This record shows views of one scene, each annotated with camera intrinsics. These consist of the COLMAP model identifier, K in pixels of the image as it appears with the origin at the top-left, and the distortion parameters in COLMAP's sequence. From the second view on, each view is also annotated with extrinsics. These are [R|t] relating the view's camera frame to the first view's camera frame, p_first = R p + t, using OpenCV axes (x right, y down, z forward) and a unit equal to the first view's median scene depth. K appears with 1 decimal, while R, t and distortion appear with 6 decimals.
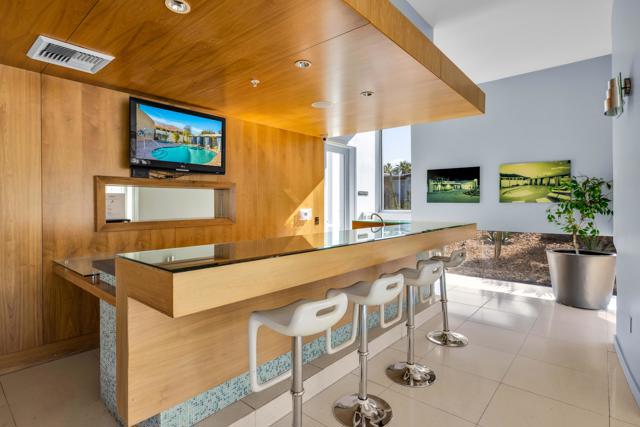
lens RADIAL K [[308.9, 0, 321.5], [0, 308.9, 205.0], [0, 0, 1]] dist [0.003335, 0.000595]
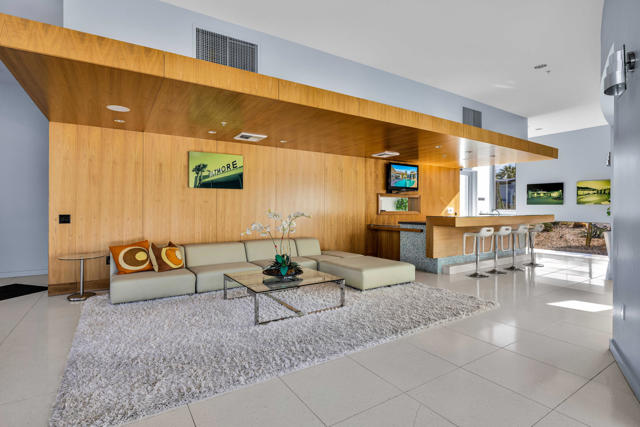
lens RADIAL K [[308.9, 0, 321.5], [0, 308.9, 205.0], [0, 0, 1]] dist [0.003335, 0.000595]
pose [[0.960521, 0.001736, -0.278202, -0.272615], [-0.005463, 0.999905, -0.012620, 0.023698], [0.278153, 0.013641, 0.960440, -0.969133]]
